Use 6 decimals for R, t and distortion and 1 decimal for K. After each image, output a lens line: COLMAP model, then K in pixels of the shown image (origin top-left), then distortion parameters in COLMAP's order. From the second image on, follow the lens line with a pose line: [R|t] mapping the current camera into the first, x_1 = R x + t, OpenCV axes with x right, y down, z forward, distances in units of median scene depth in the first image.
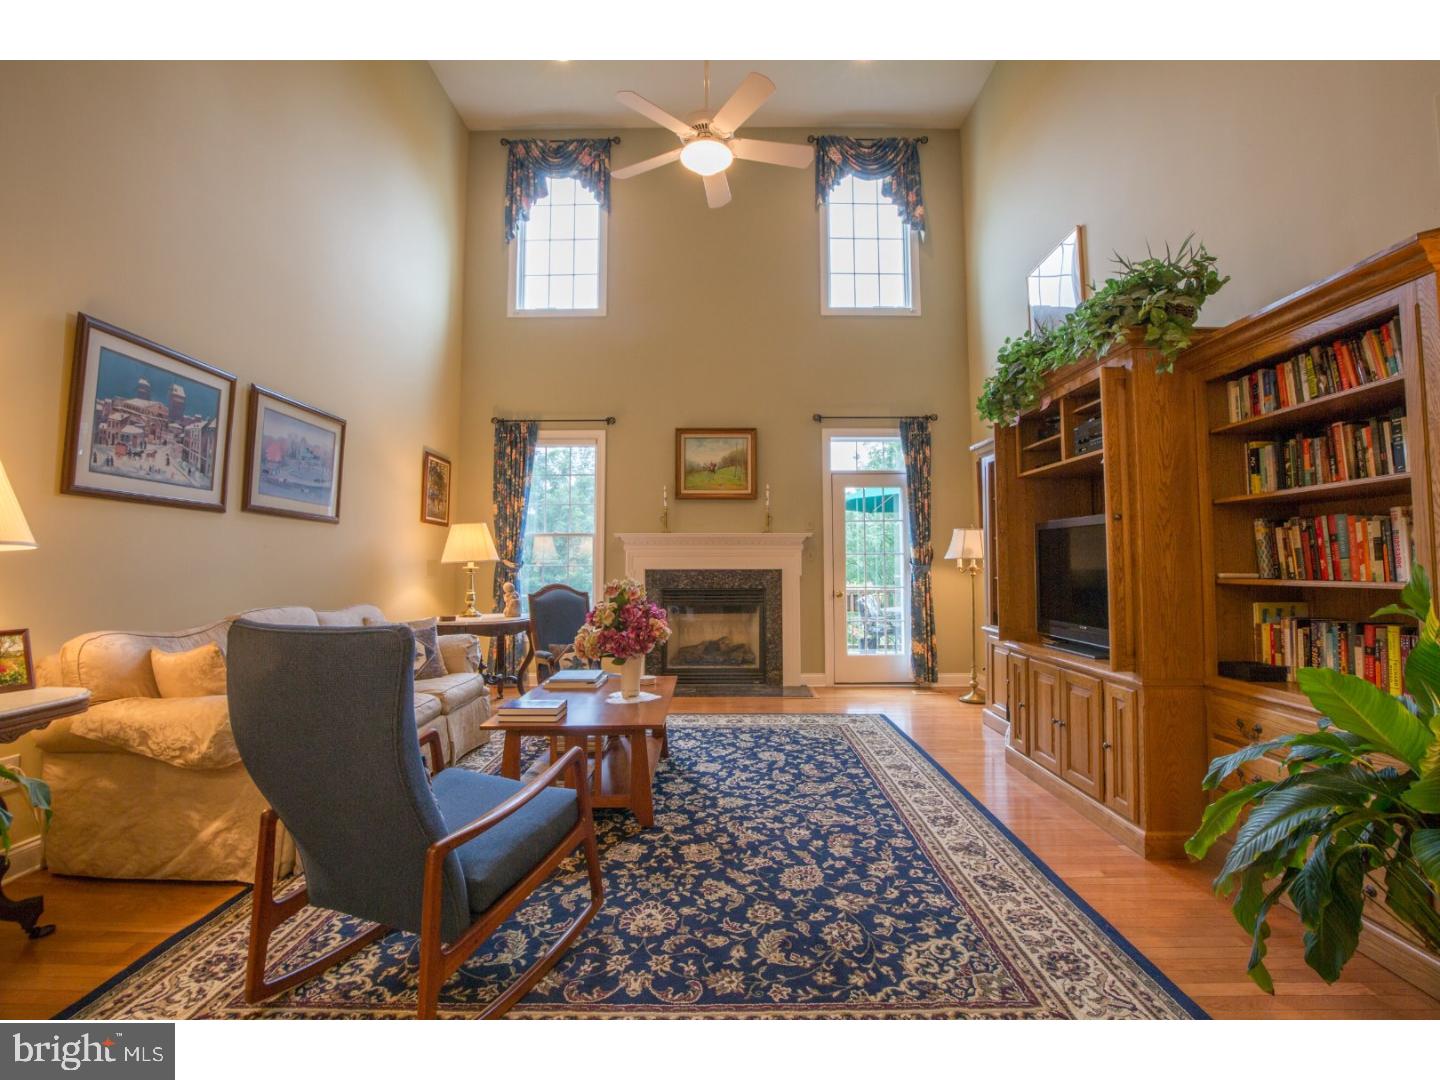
lens RADIAL K [[660.0, 0, 724.9], [0, 660.0, 526.0], [0, 0, 1]] dist [-0.035360, 0.004912]
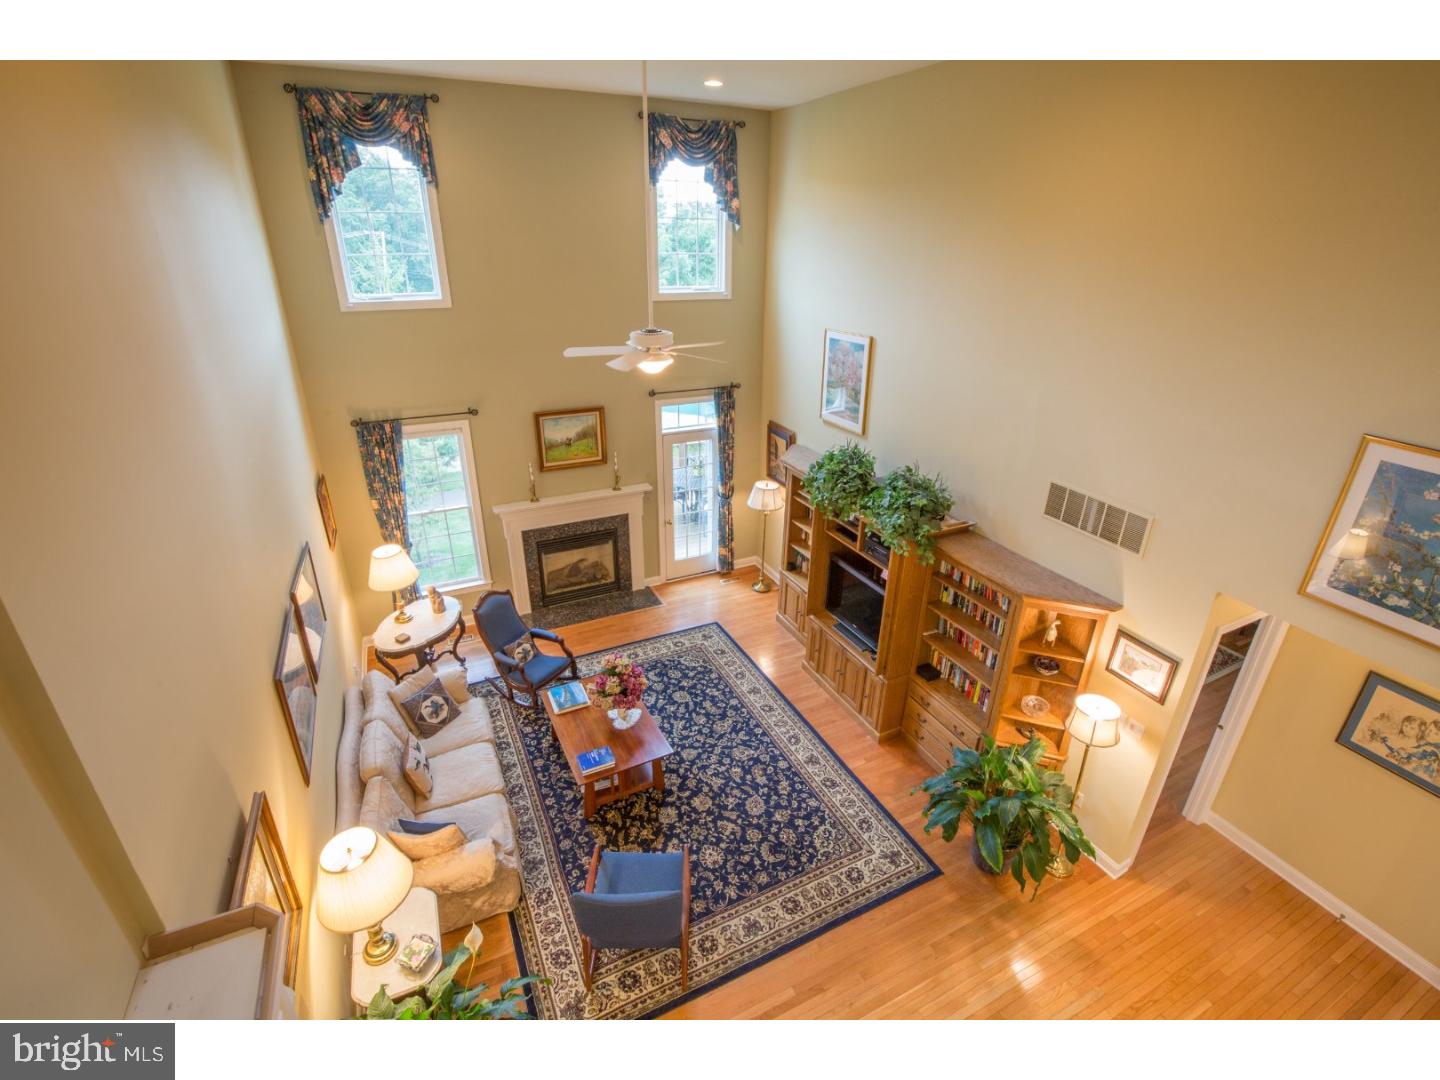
lens RADIAL K [[660.0, 0, 724.9], [0, 660.0, 526.0], [0, 0, 1]] dist [-0.035360, 0.004912]
pose [[0.895325, -0.167671, 0.412649, -0.286767], [-0.042110, 0.890428, 0.453172, -0.513278], [-0.443418, -0.423113, 0.790162, -0.123529]]
